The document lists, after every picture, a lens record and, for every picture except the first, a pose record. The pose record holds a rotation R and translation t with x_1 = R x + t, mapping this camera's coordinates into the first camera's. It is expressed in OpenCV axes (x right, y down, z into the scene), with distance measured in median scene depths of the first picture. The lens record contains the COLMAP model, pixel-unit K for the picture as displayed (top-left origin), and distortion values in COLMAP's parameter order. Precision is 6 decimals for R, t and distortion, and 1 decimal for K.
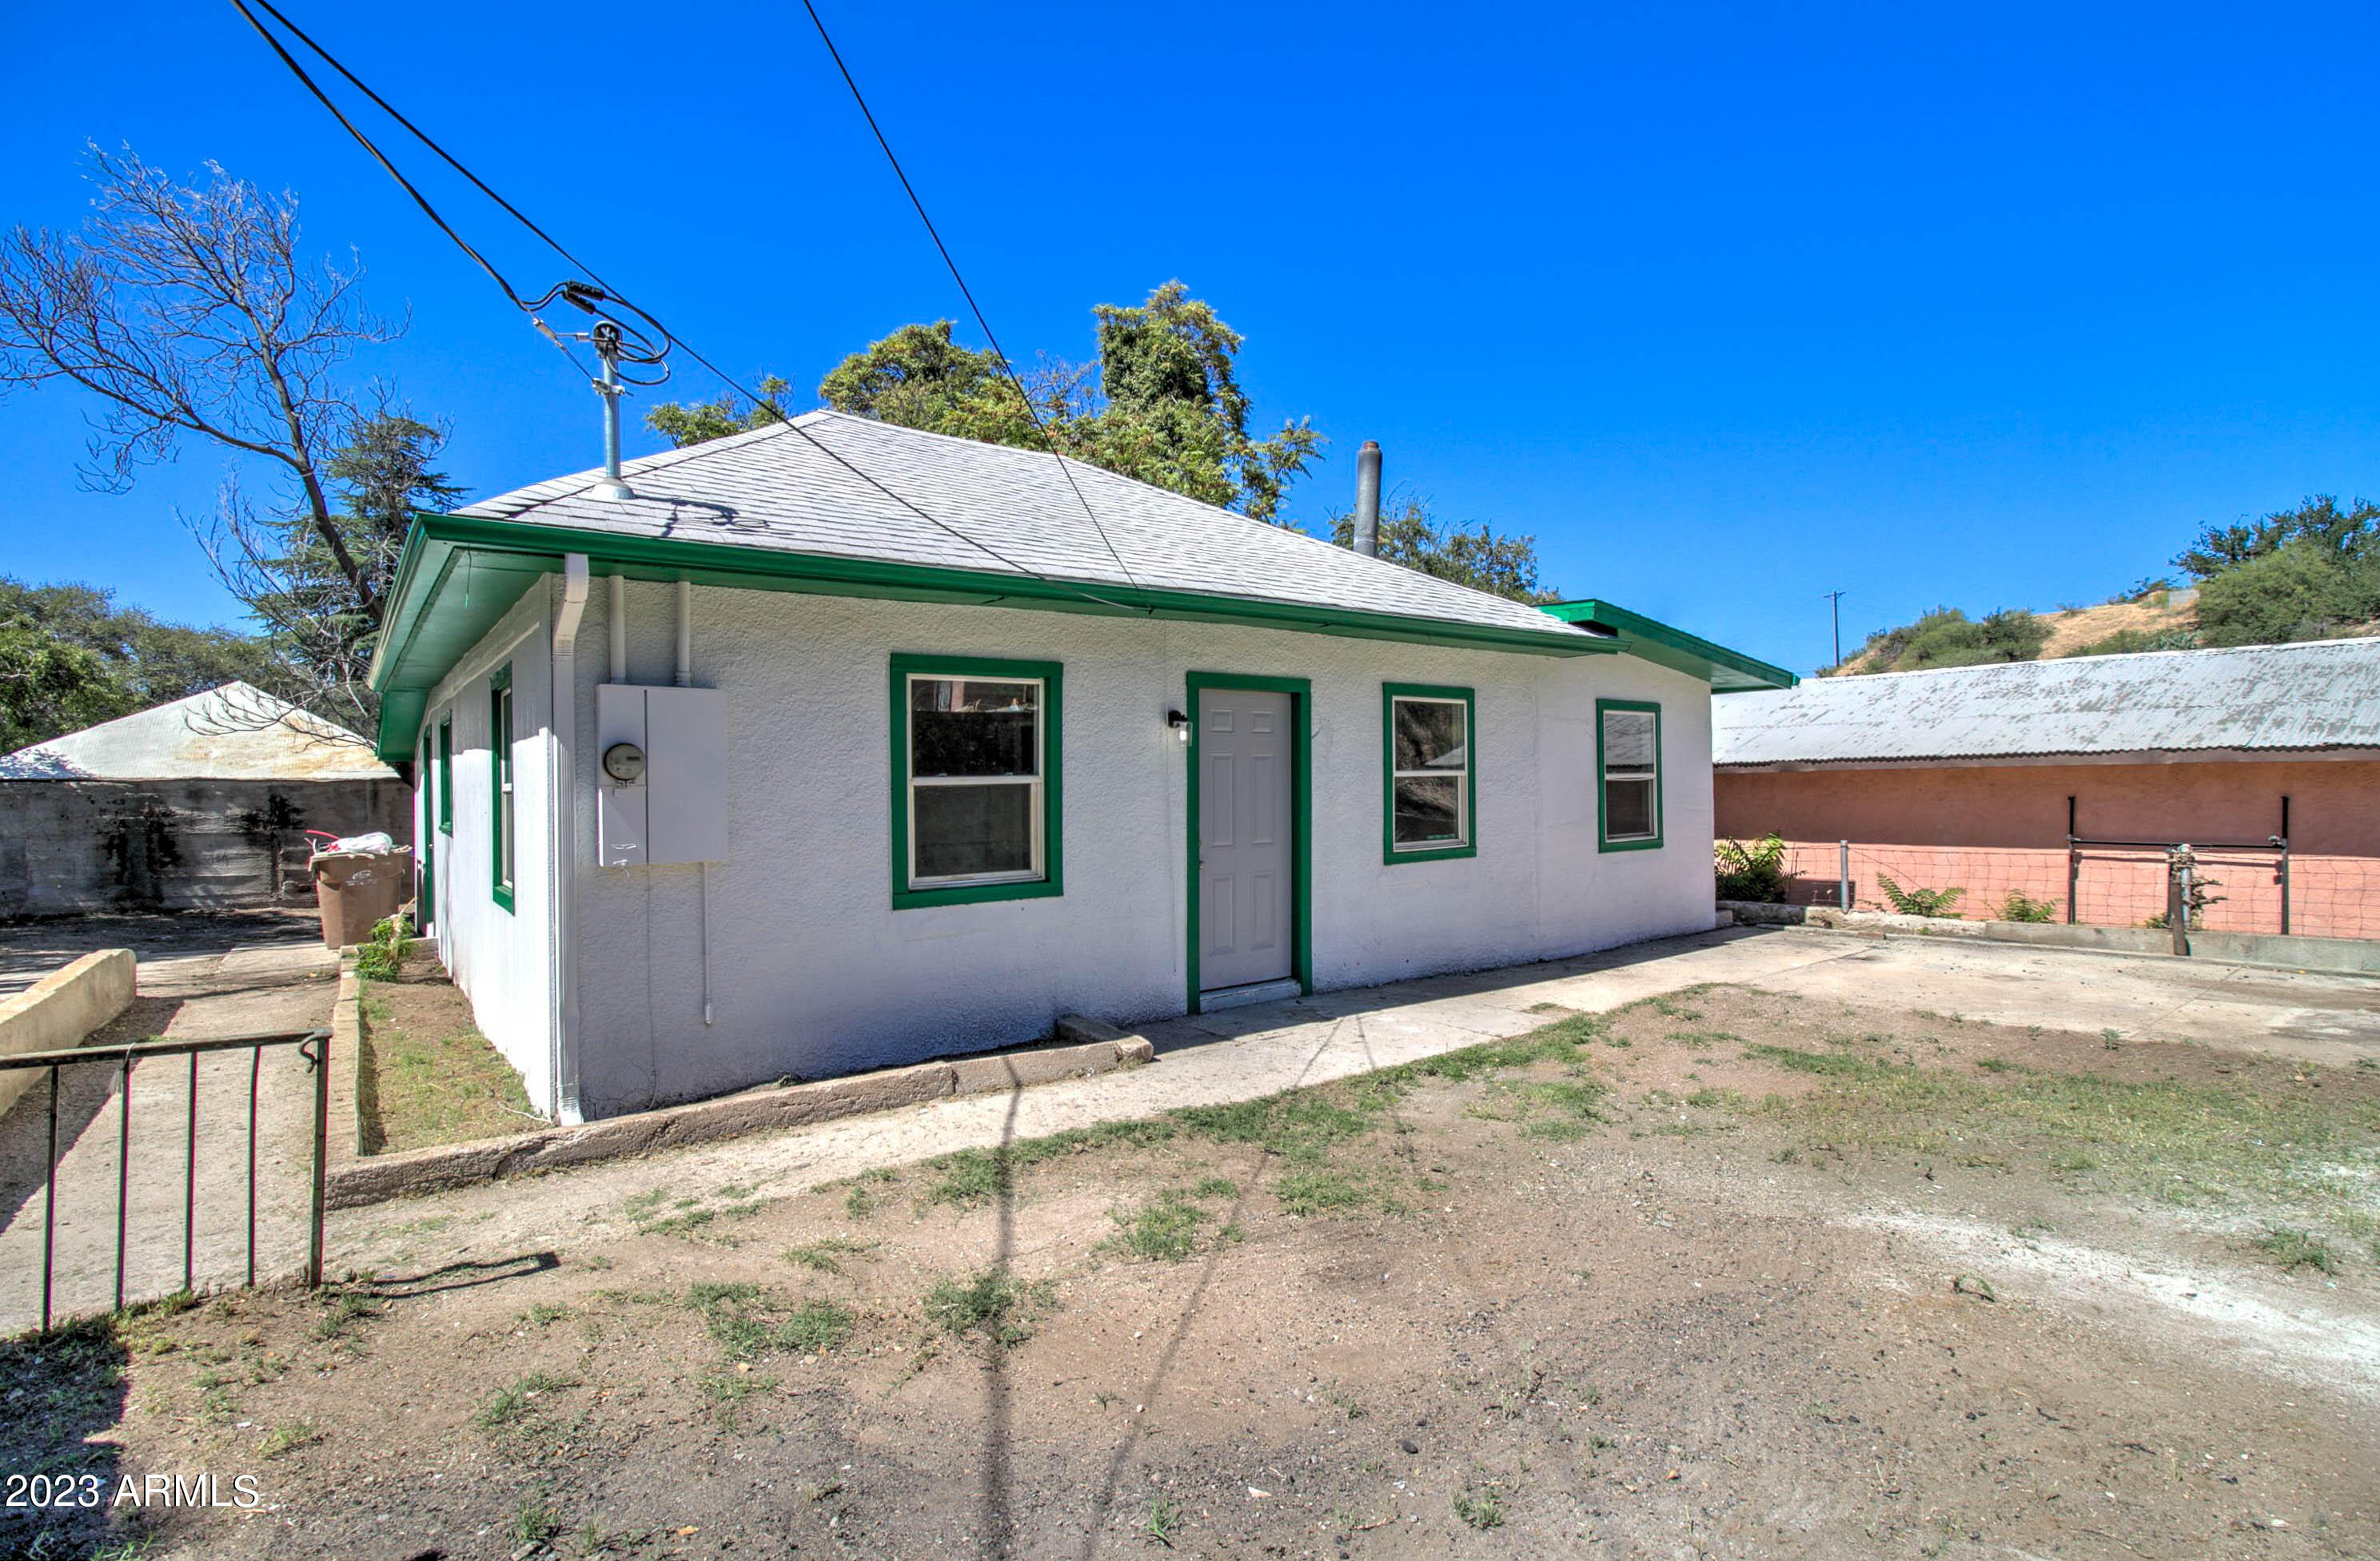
lens RADIAL K [[1109.6, 0, 1190.0], [0, 1109.6, 780.5], [0, 0, 1]] dist [0.007860, -0.006621]
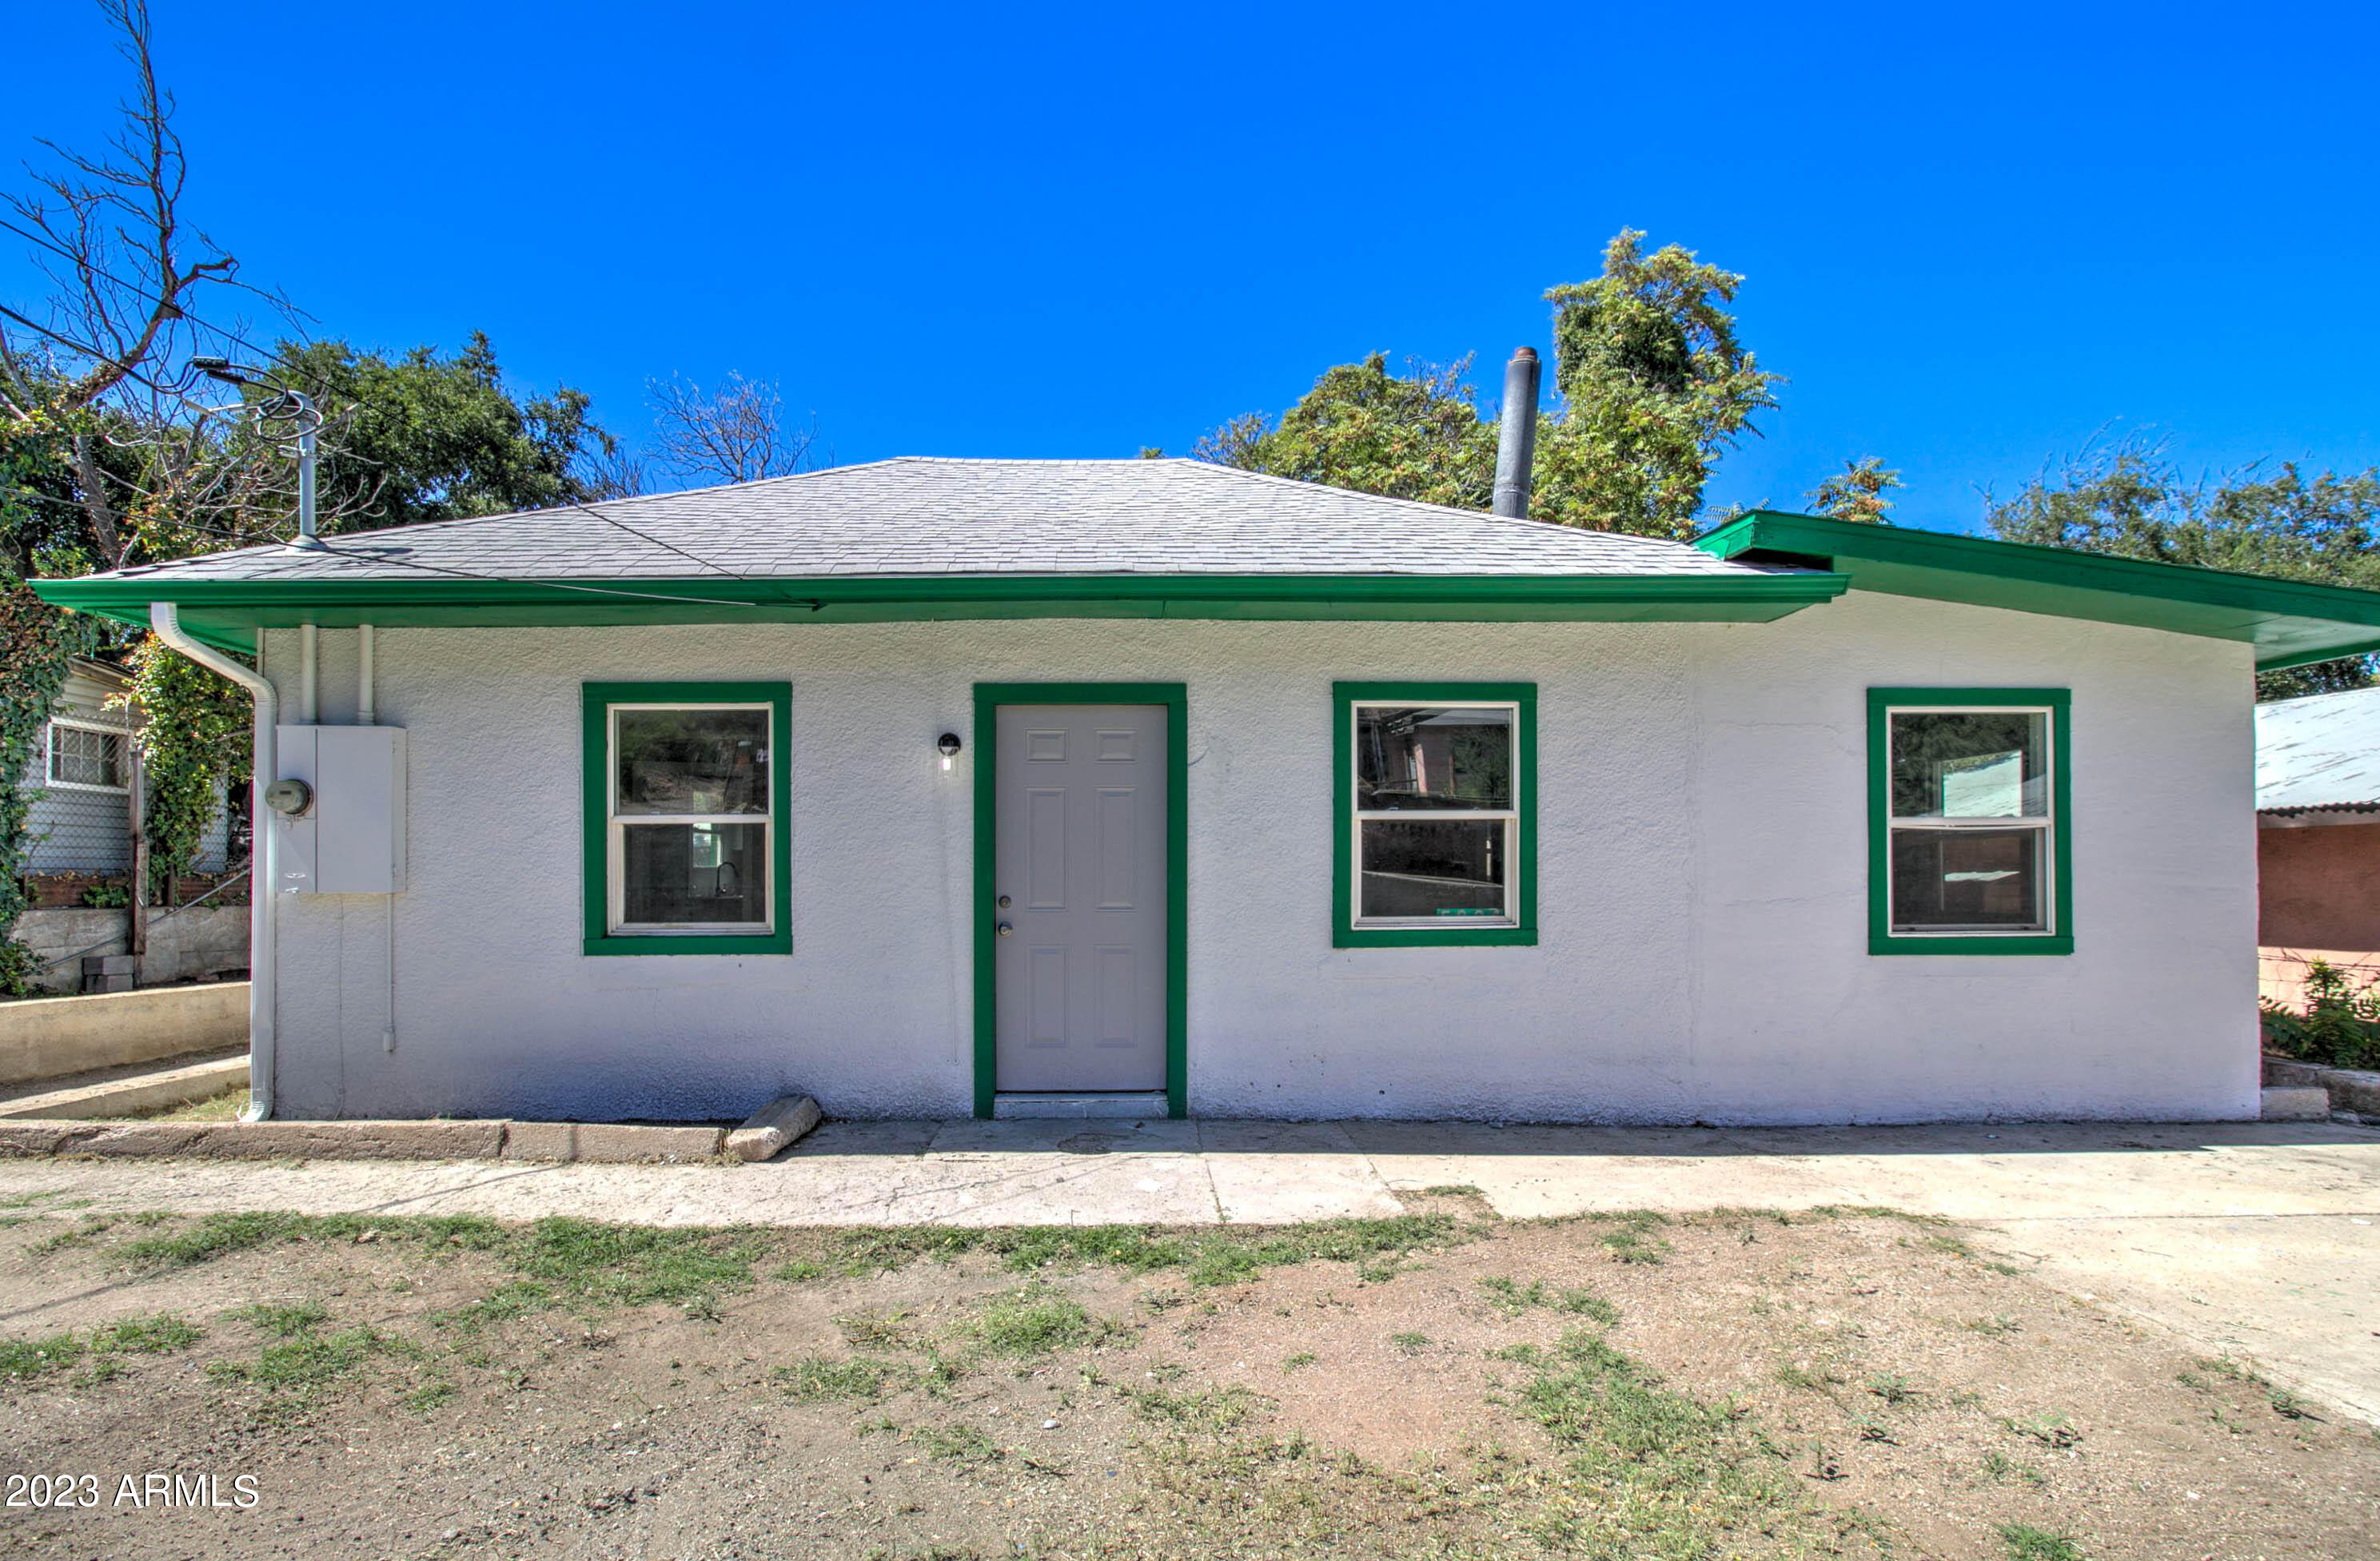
lens RADIAL K [[1120.2, 0, 1150.2], [0, 1120.2, 864.6], [0, 0, 1]] dist [0.002982, -0.000541]
pose [[0.809271, 0.008514, -0.587374, 0.357716], [-0.007917, 0.999962, 0.003587, 0.016962], [0.587383, 0.001747, 0.809307, 0.270252]]
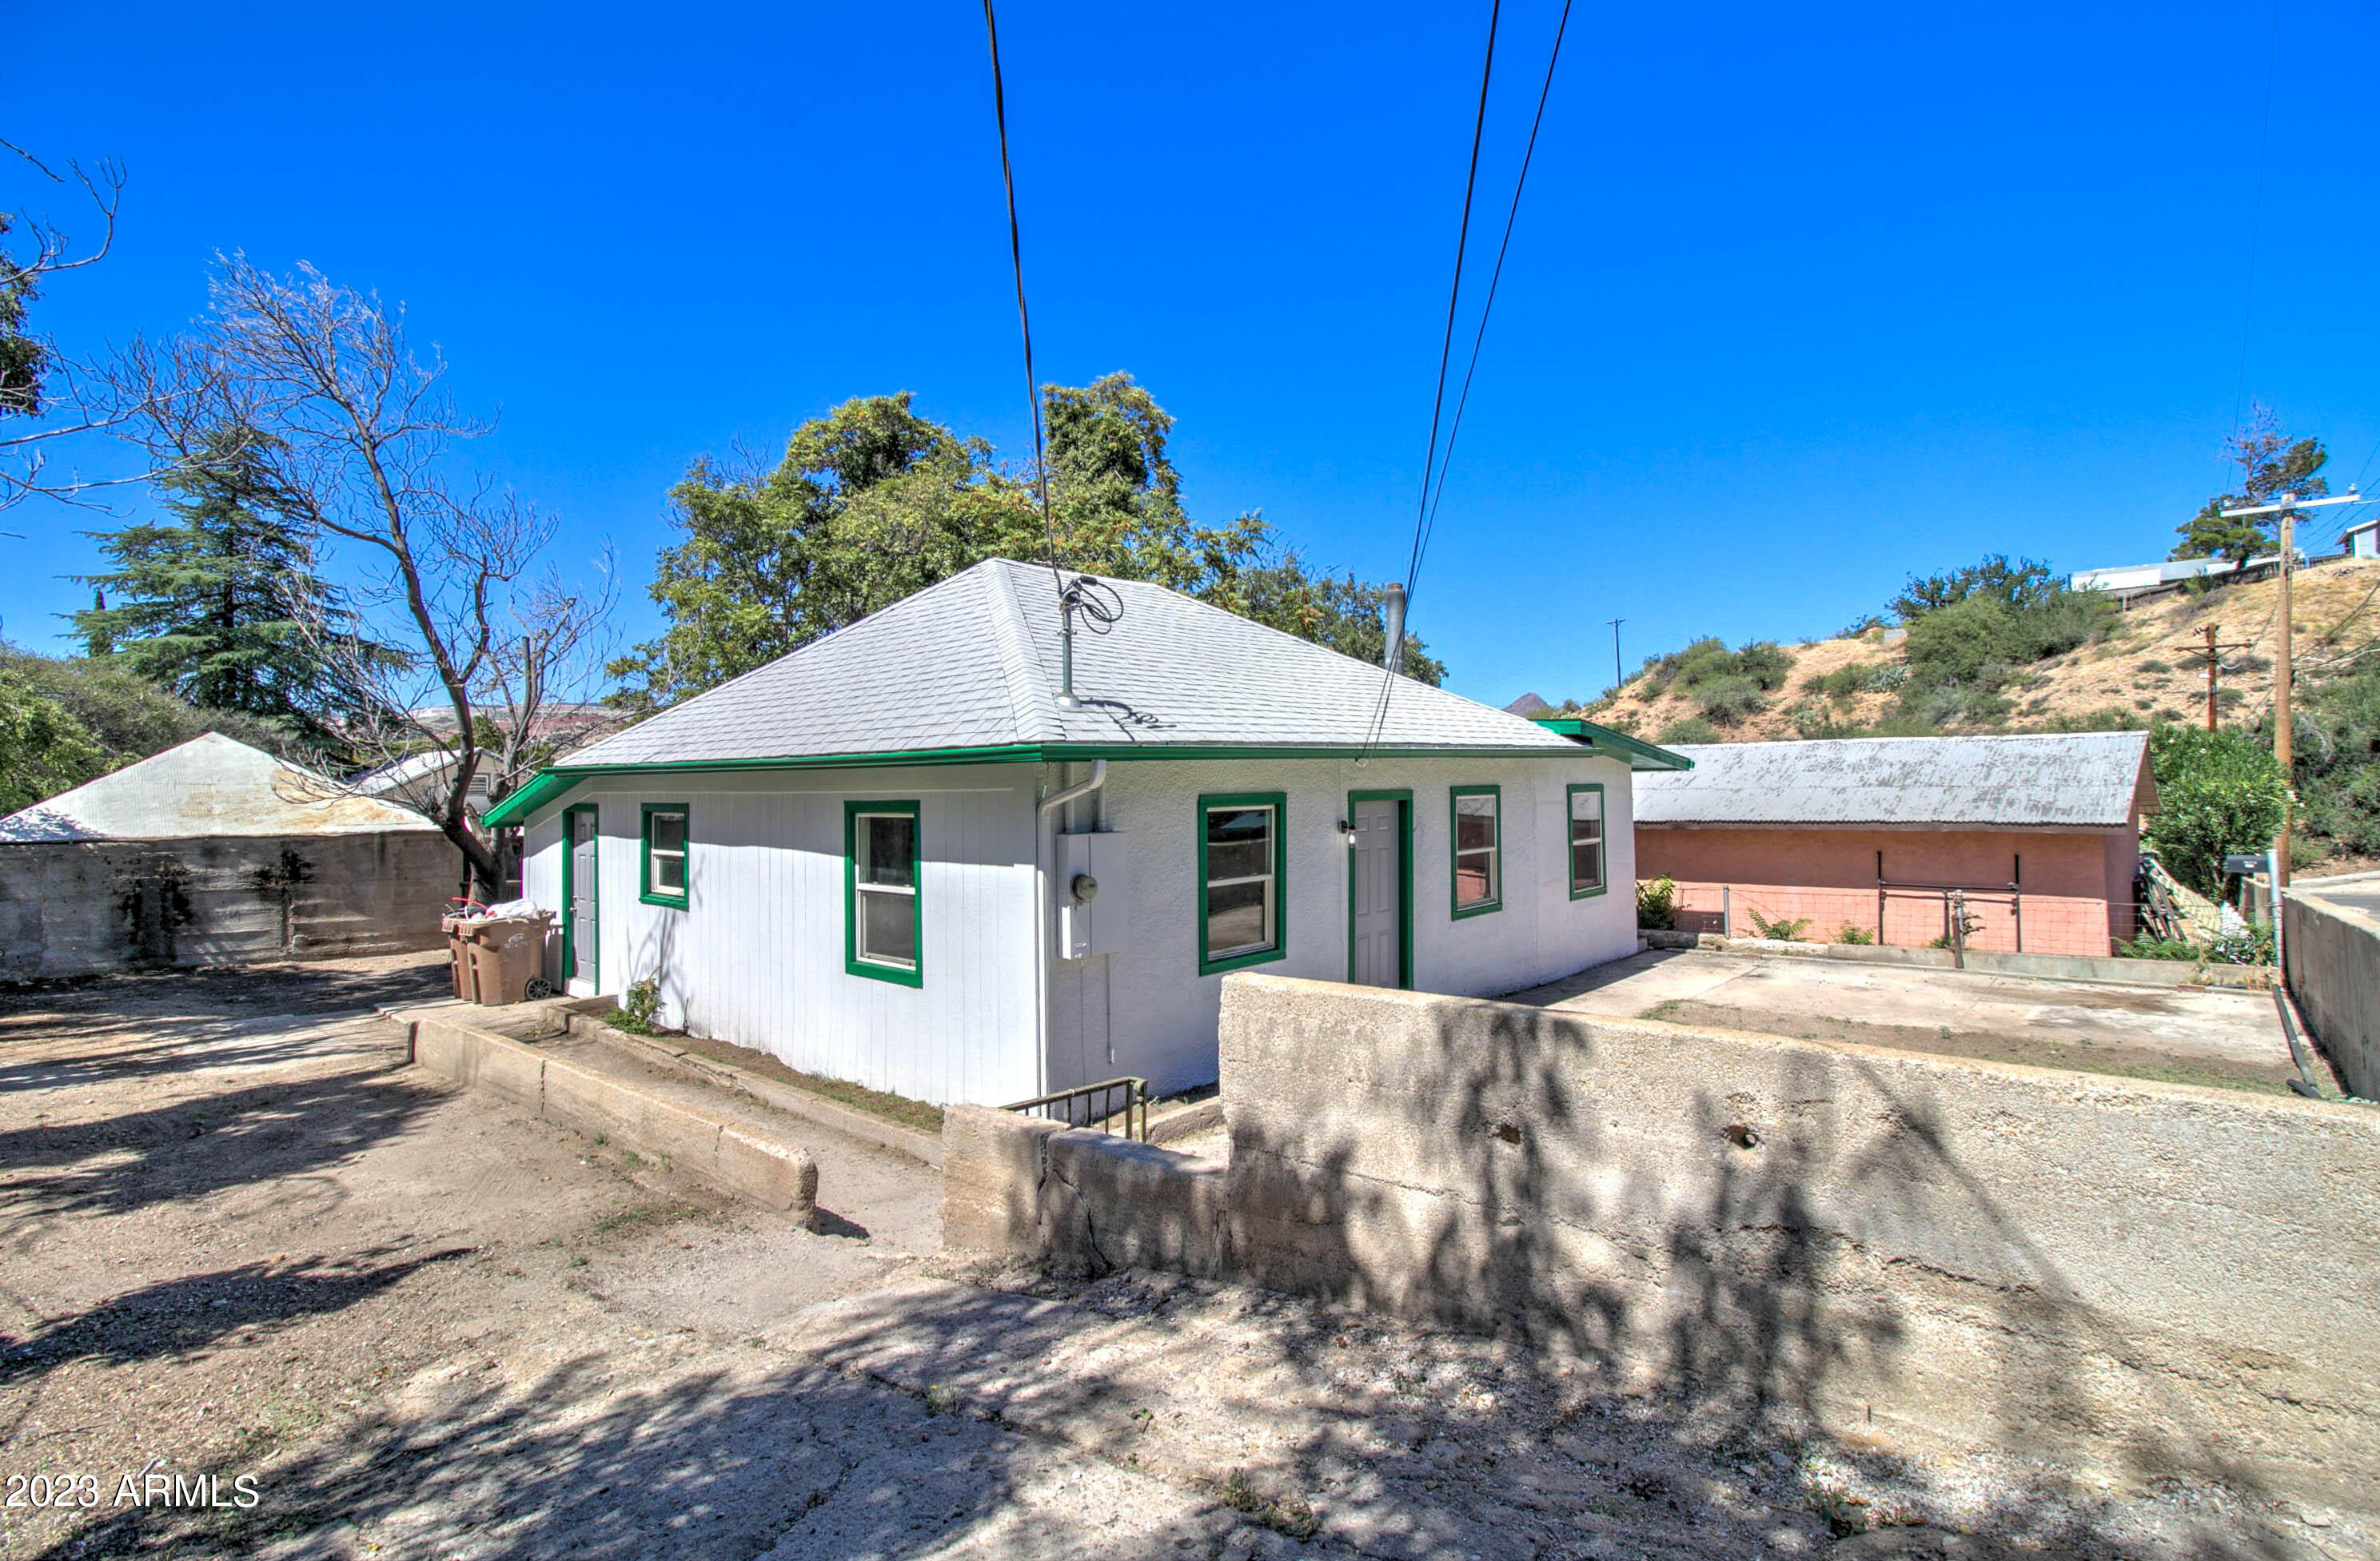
lens RADIAL K [[1129.8, 0, 1175.4], [0, 1129.8, 749.7], [0, 0, 1]] dist [-0.003819, -0.000158]
pose [[0.985993, 0.001714, 0.166778, -0.286286], [0.003029, 0.999598, -0.028178, -0.070146], [-0.166759, 0.028289, 0.985592, -0.227290]]
